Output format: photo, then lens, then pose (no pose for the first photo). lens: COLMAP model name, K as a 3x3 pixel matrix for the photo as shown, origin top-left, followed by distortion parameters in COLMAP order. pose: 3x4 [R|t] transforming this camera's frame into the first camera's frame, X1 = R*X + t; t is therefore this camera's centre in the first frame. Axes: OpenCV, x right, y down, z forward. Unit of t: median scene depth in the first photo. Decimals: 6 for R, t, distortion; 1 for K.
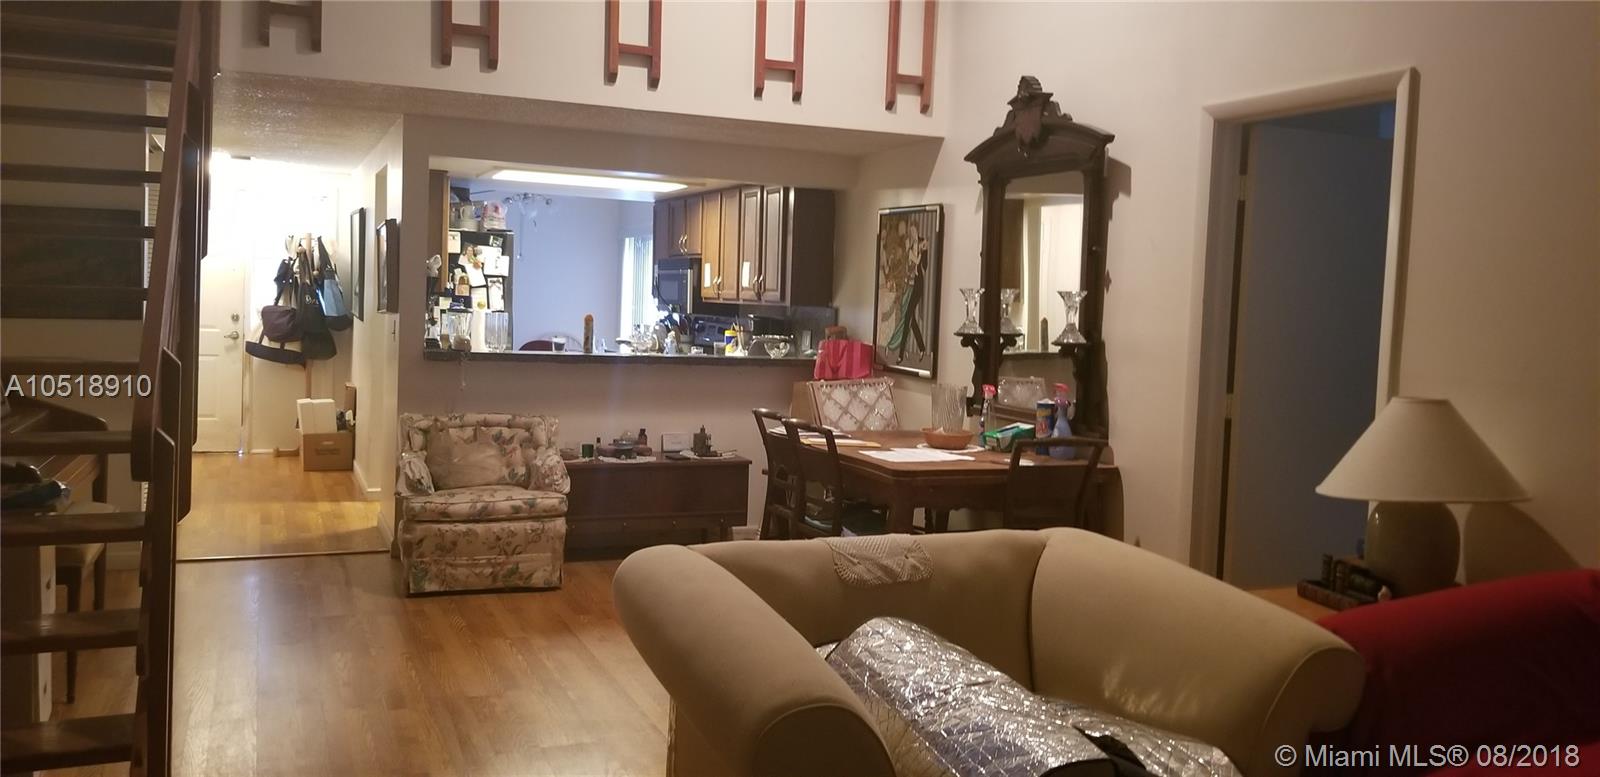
lens RADIAL K [[1257.5, 0, 796.8], [0, 1257.5, 377.0], [0, 0, 1]] dist [0.088144, -0.150595]
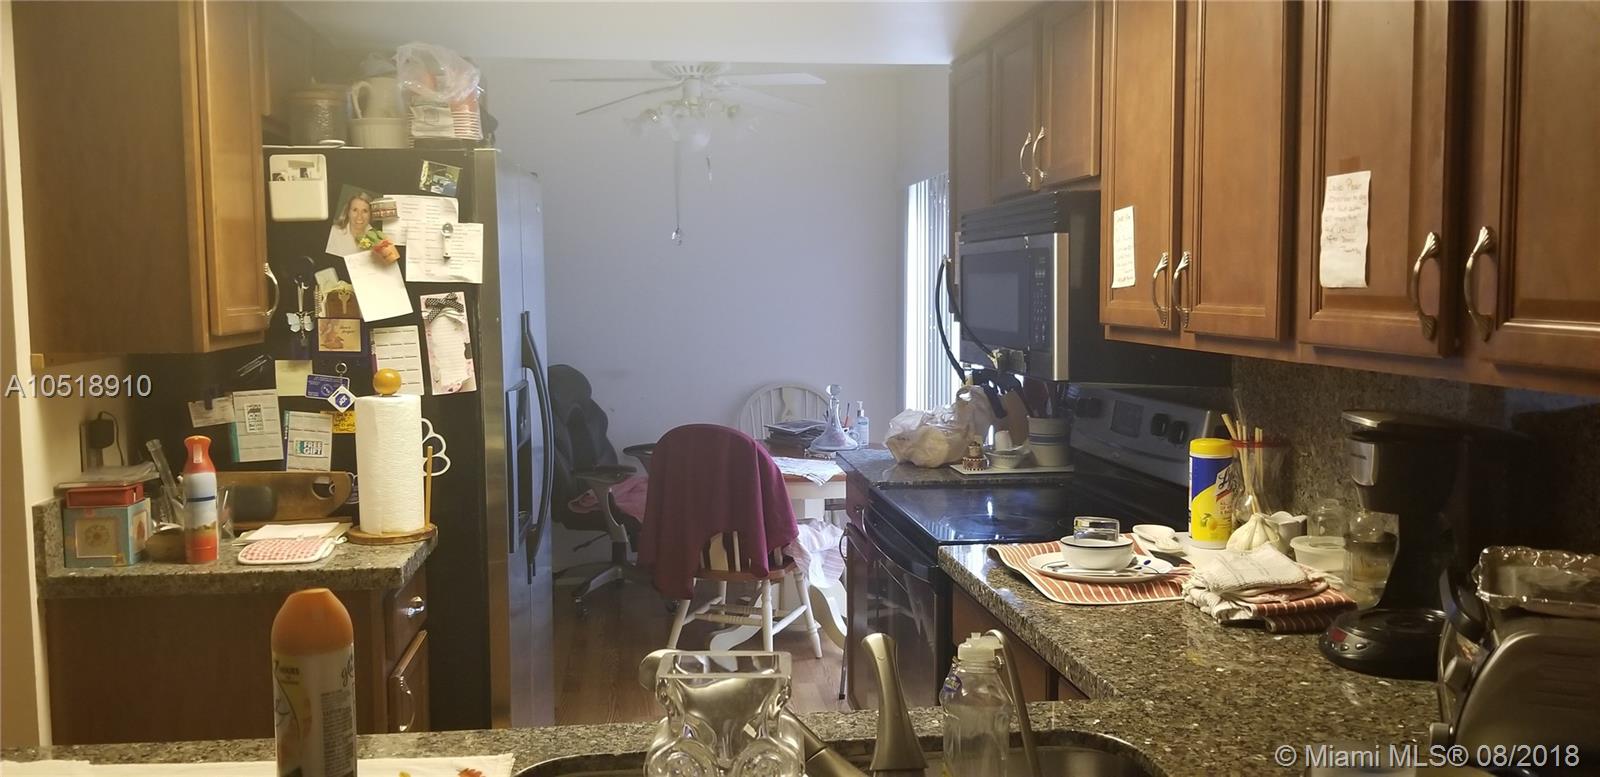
lens RADIAL K [[1257.5, 0, 780.1], [0, 1257.5, 399.2], [0, 0, 1]] dist [0.088144, -0.150595]
pose [[0.959735, -0.018907, -0.280269, -0.089249], [0.026799, 0.999344, 0.024354, -0.075561], [0.279624, -0.030884, 0.959613, 0.950707]]
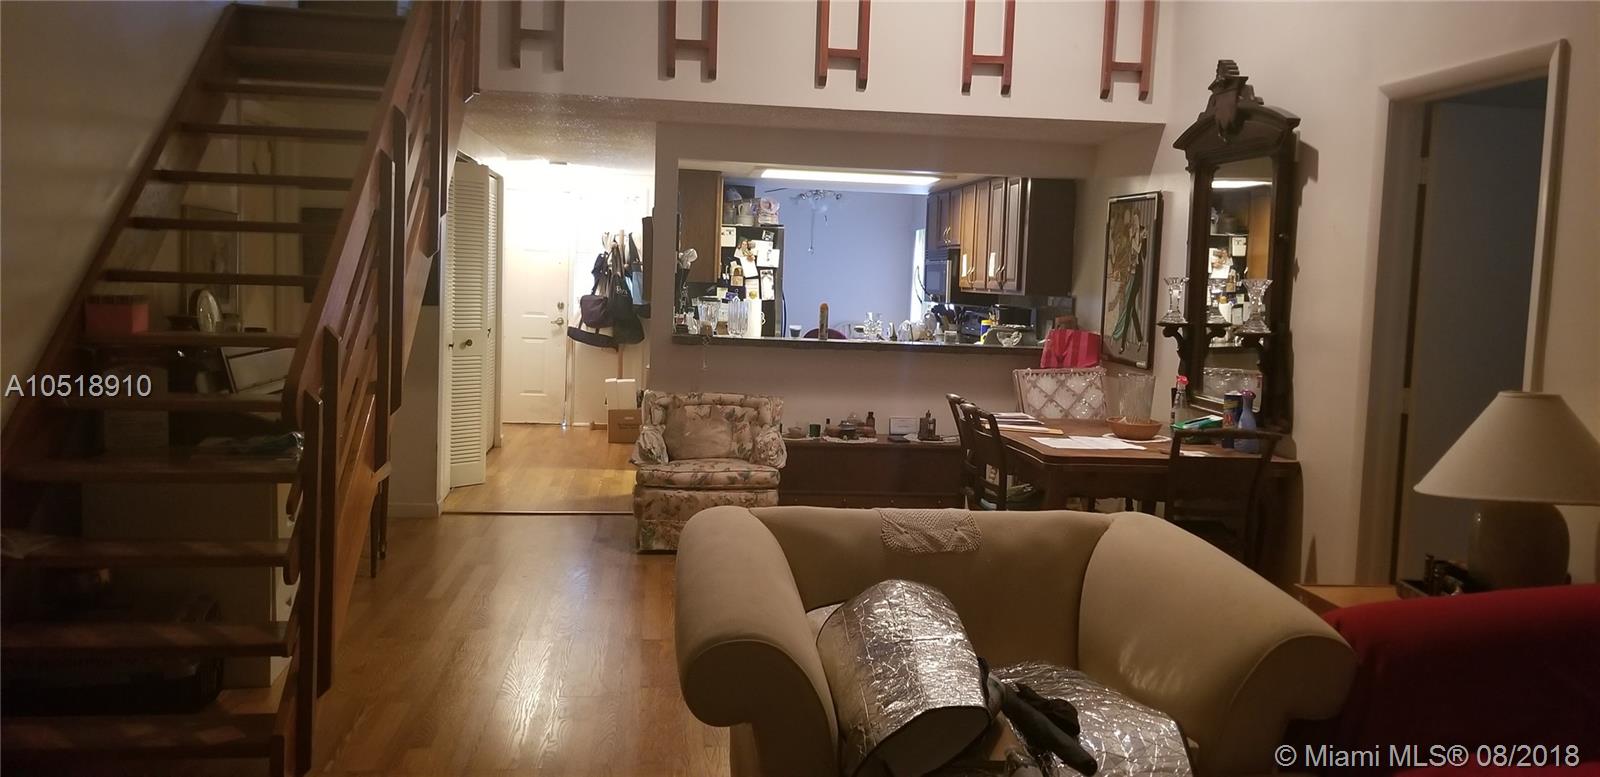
lens RADIAL K [[1257.5, 0, 815.3], [0, 1257.5, 385.3], [0, 0, 1]] dist [0.088144, -0.150595]
pose [[0.961649, 0.022459, -0.273362, 0.127820], [-0.018812, 0.999696, 0.015956, 0.003041], [0.273638, -0.010201, 0.961779, -0.027021]]
